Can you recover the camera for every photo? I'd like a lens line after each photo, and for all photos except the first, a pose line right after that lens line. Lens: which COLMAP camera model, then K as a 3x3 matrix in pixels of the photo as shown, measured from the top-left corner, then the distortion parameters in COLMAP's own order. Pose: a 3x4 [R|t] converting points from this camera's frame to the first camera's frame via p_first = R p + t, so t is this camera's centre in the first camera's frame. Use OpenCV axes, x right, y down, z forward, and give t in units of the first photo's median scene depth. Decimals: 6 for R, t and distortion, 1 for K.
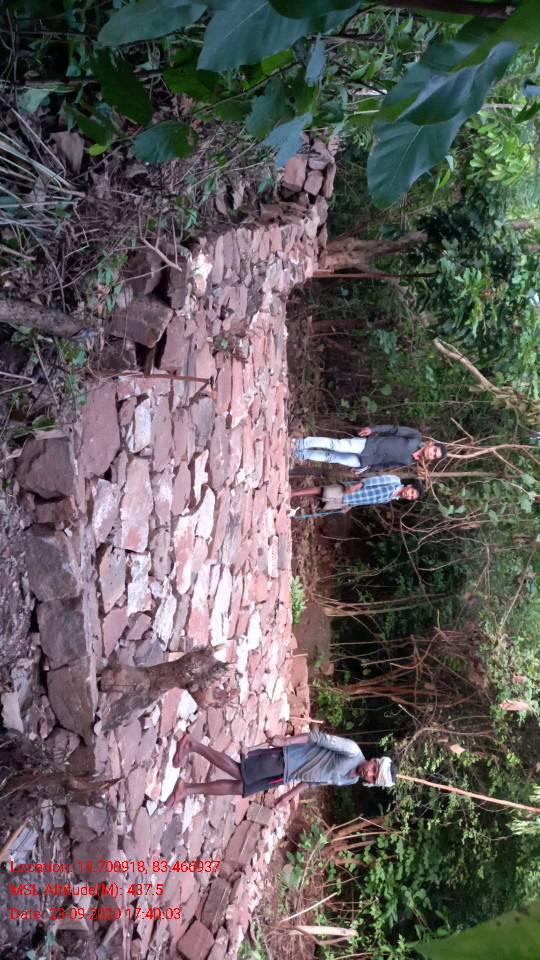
lens RADIAL K [[717.2, 0, 274.5], [0, 717.2, 481.5], [0, 0, 1]] dist [0.062269, -0.076927]
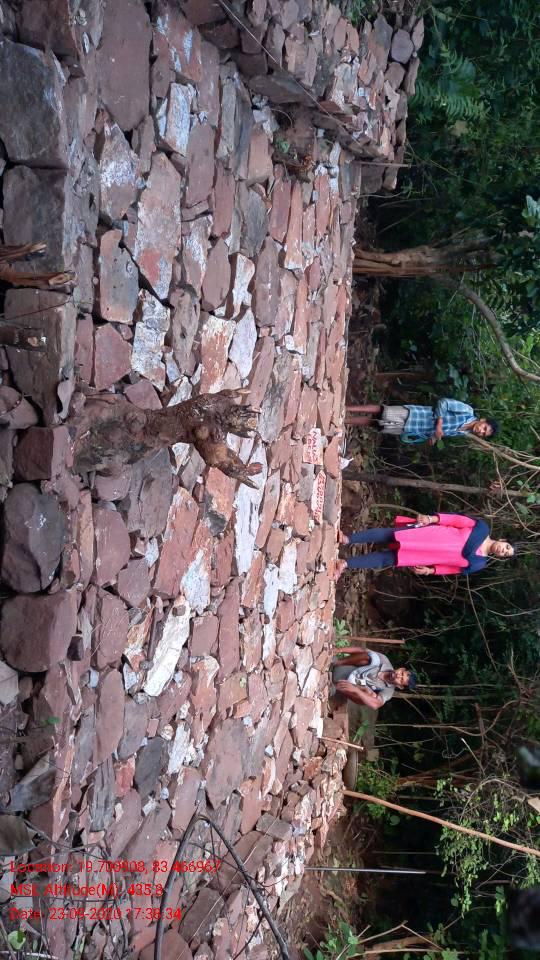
lens RADIAL K [[717.2, 0, 268.9], [0, 717.2, 476.7], [0, 0, 1]] dist [0.062269, -0.076927]
pose [[0.992473, 0.077535, -0.094795, 0.020130], [-0.099061, 0.963380, -0.249169, 0.326568], [0.072005, 0.256684, 0.963809, 0.190172]]
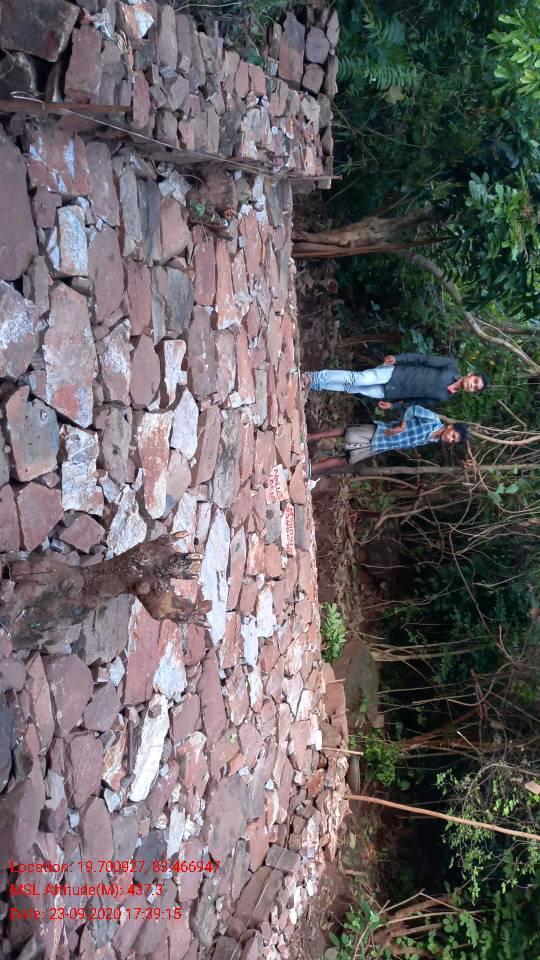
lens RADIAL K [[717.2, 0, 270.8], [0, 717.2, 479.0], [0, 0, 1]] dist [0.062269, -0.076927]
pose [[0.996274, -0.038810, -0.077016, 0.048291], [0.027297, 0.989014, -0.145277, 0.183176], [0.081809, 0.142633, 0.986389, 0.181136]]
